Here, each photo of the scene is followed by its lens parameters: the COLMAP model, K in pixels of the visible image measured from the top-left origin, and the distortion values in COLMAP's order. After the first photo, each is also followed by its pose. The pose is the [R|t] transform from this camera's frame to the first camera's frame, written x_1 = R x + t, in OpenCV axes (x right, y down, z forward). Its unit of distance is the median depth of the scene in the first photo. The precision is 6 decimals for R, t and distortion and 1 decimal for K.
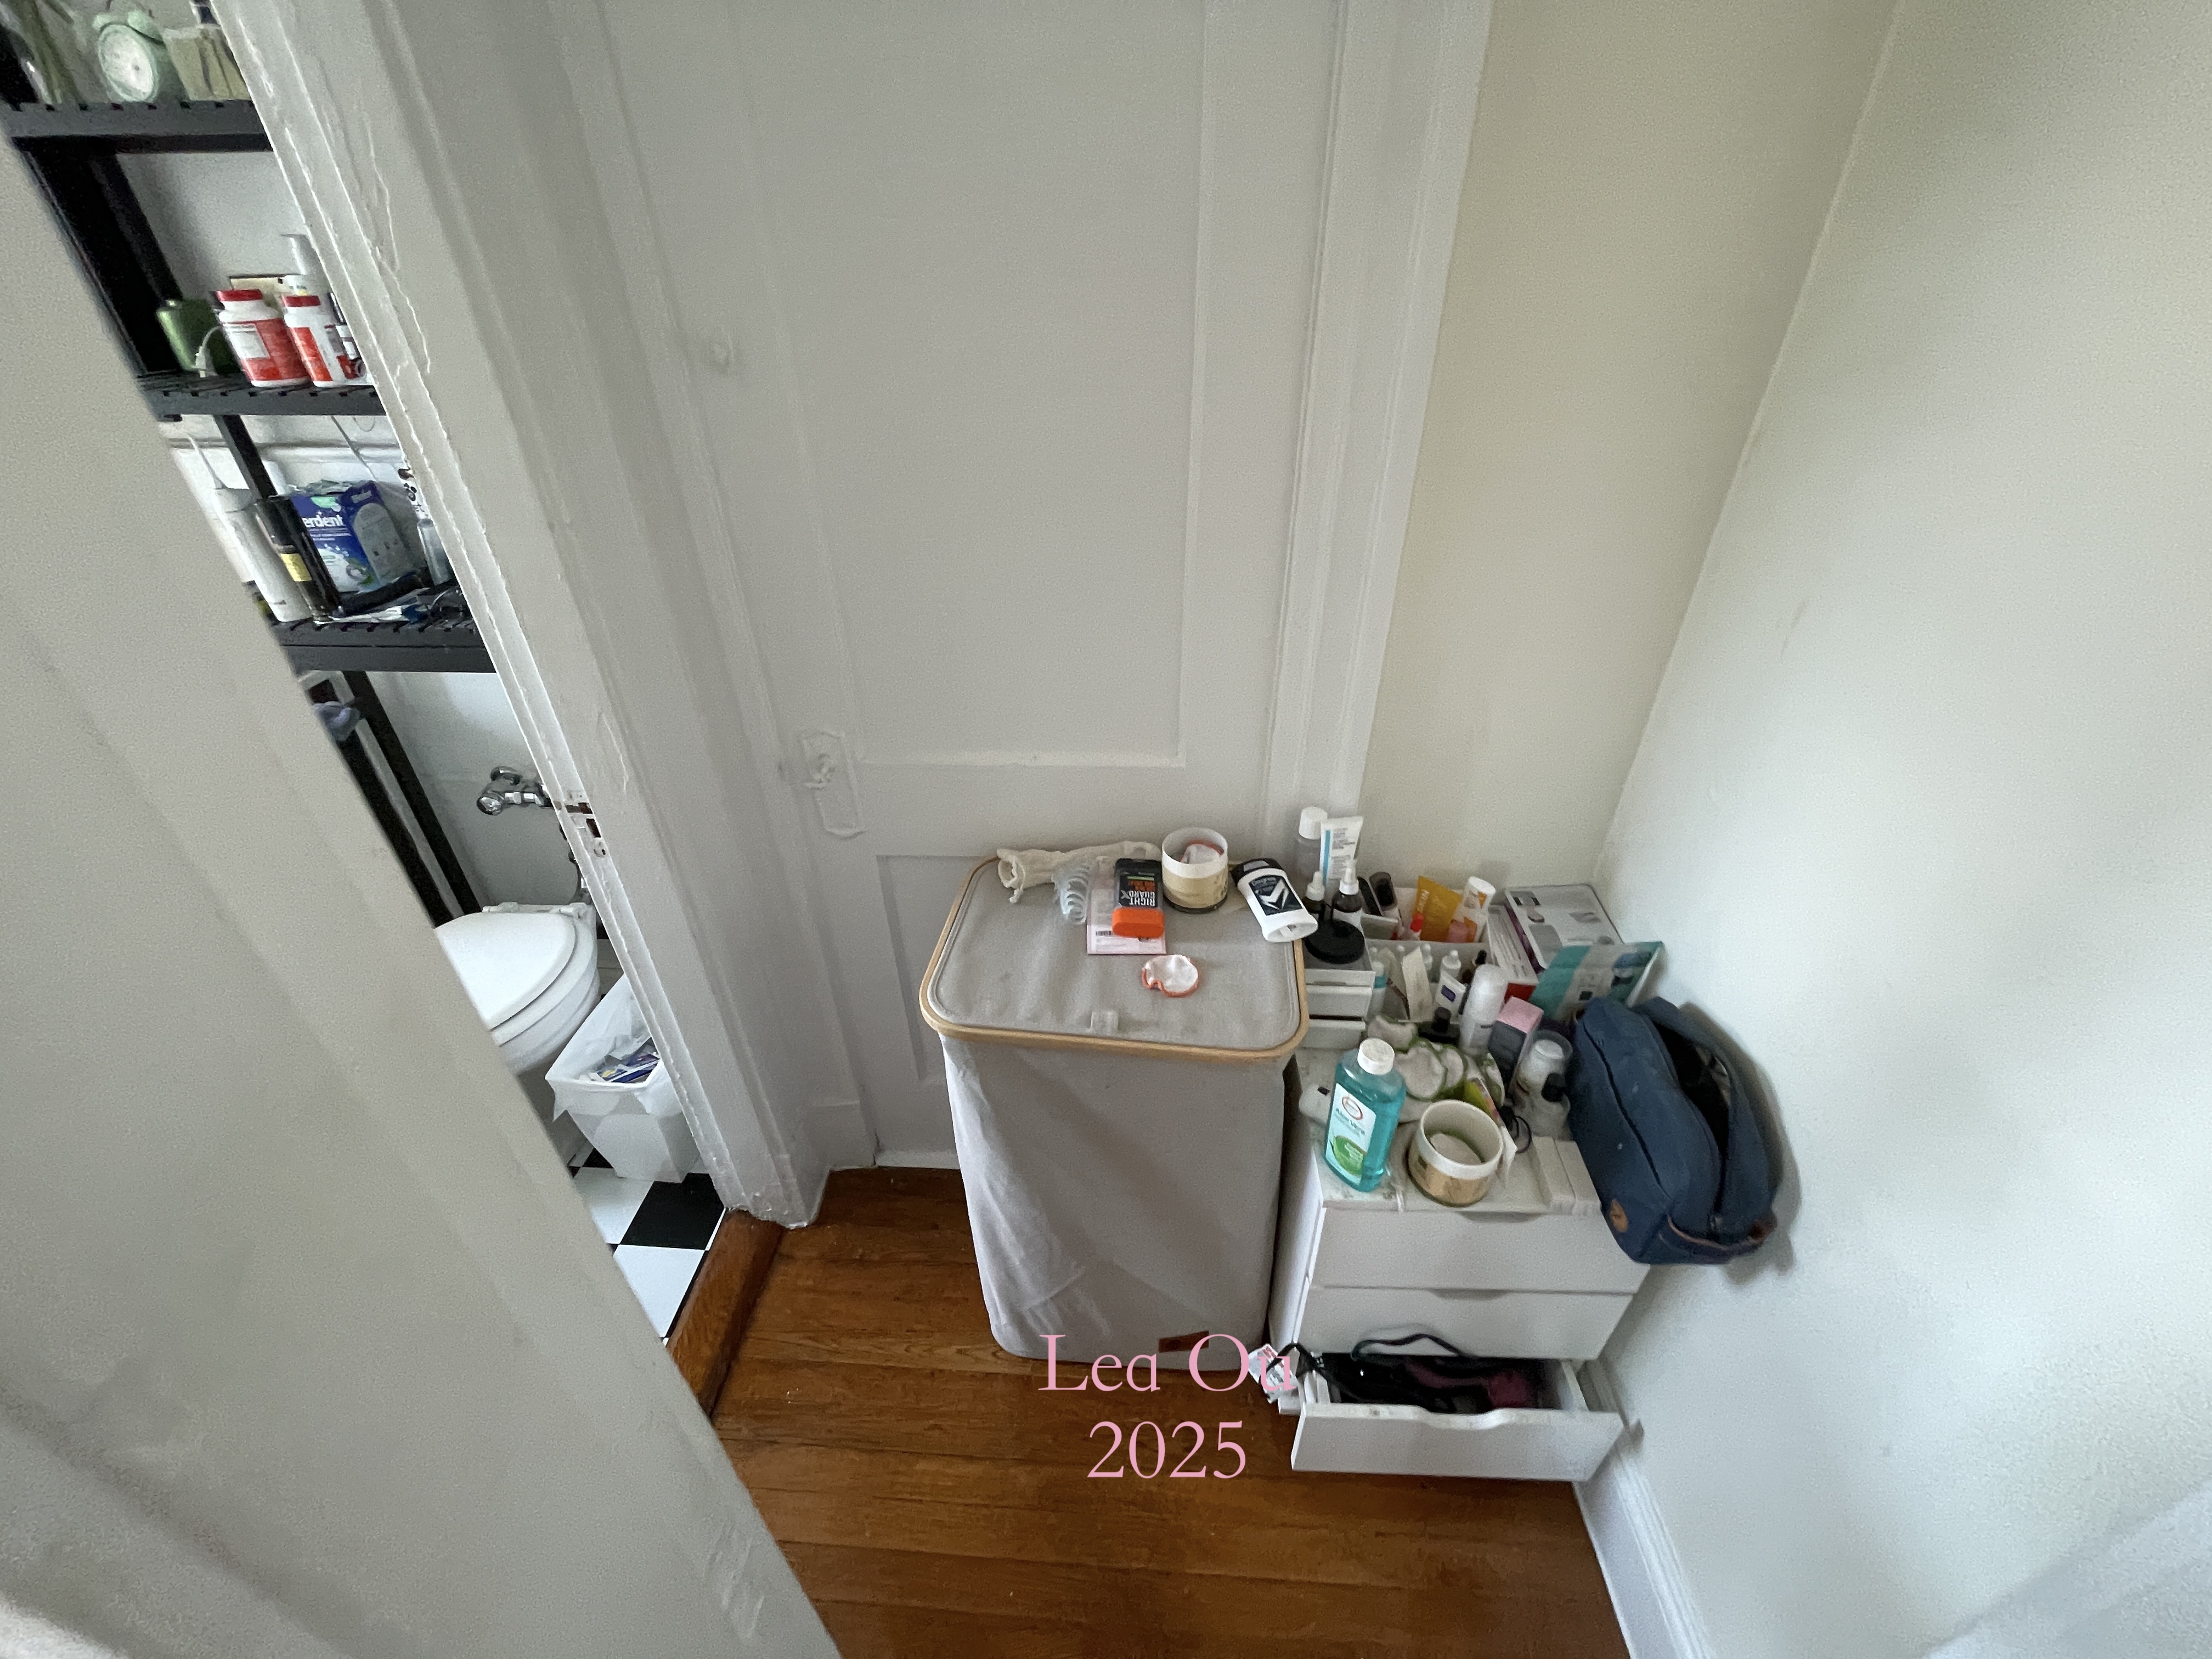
lens RADIAL K [[890.0, 0, 1108.1], [0, 890.0, 838.1], [0, 0, 1]] dist [0.003160, -0.000019]
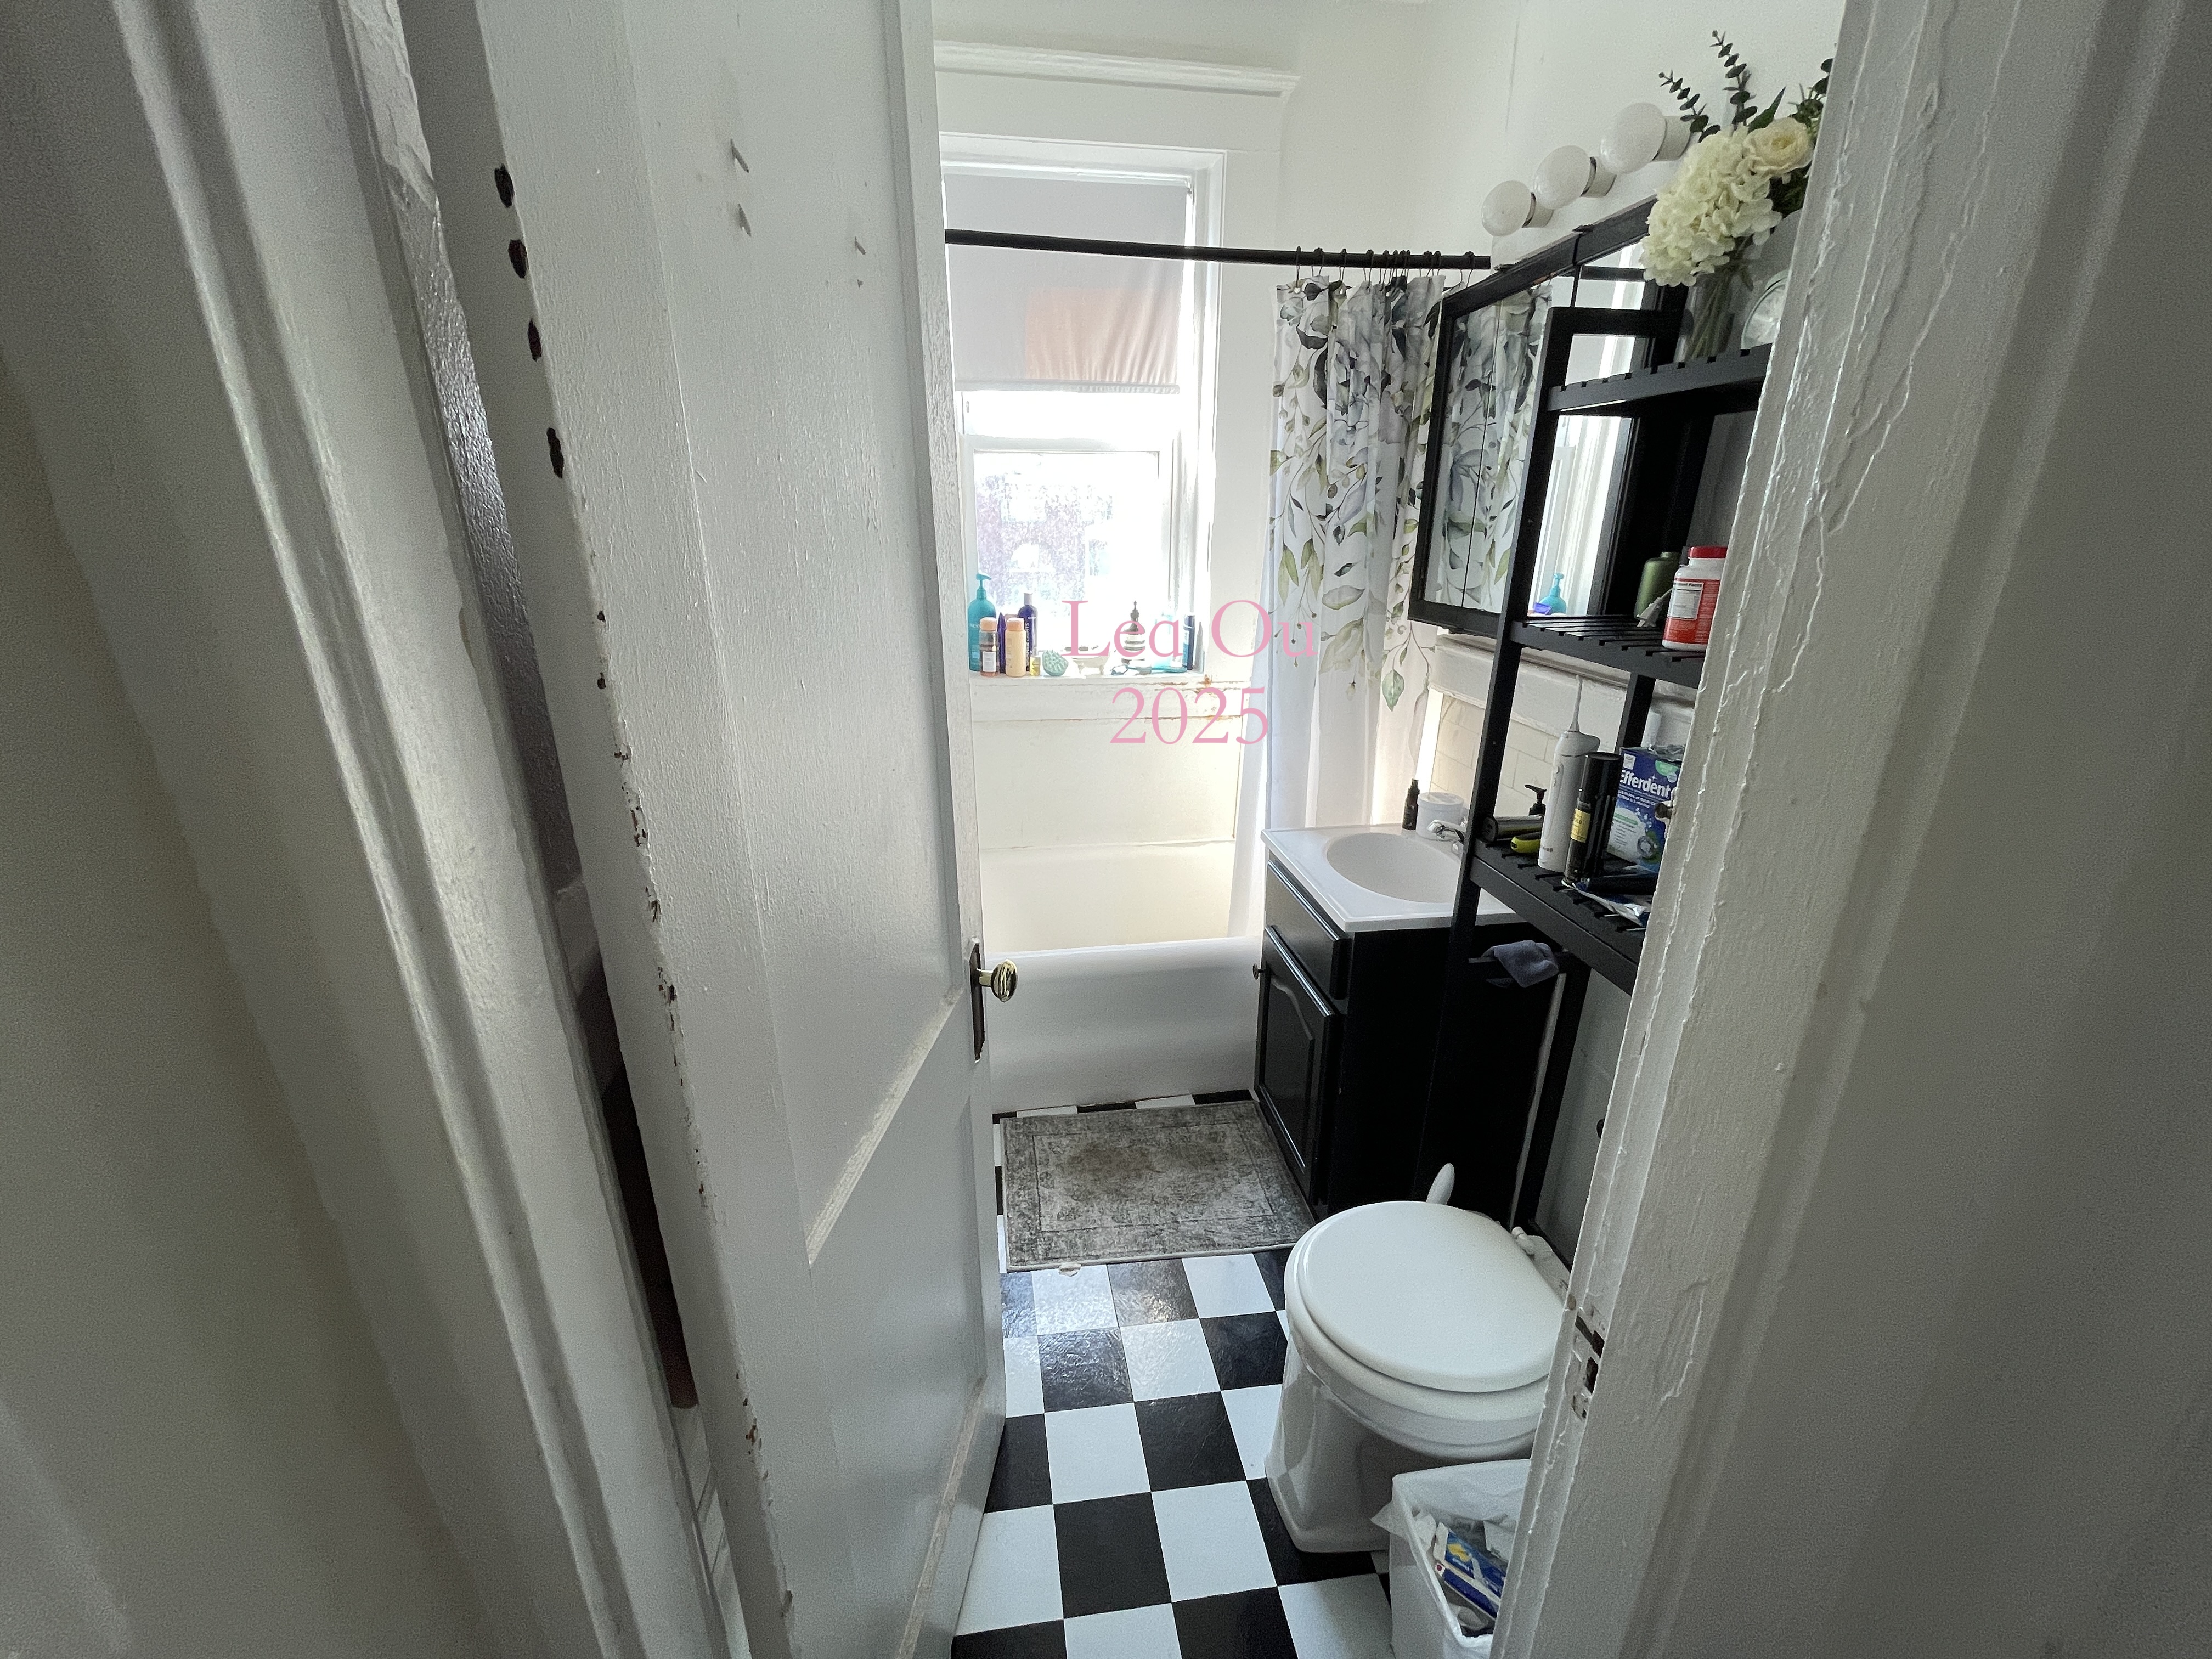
lens RADIAL K [[890.0, 0, 1099.0], [0, 890.0, 826.7], [0, 0, 1]] dist [0.003160, -0.000019]
pose [[0.186404, 0.335018, -0.923589, -0.191820], [-0.548123, 0.815629, 0.185232, -0.208182], [0.815362, 0.471713, 0.335667, 0.325878]]
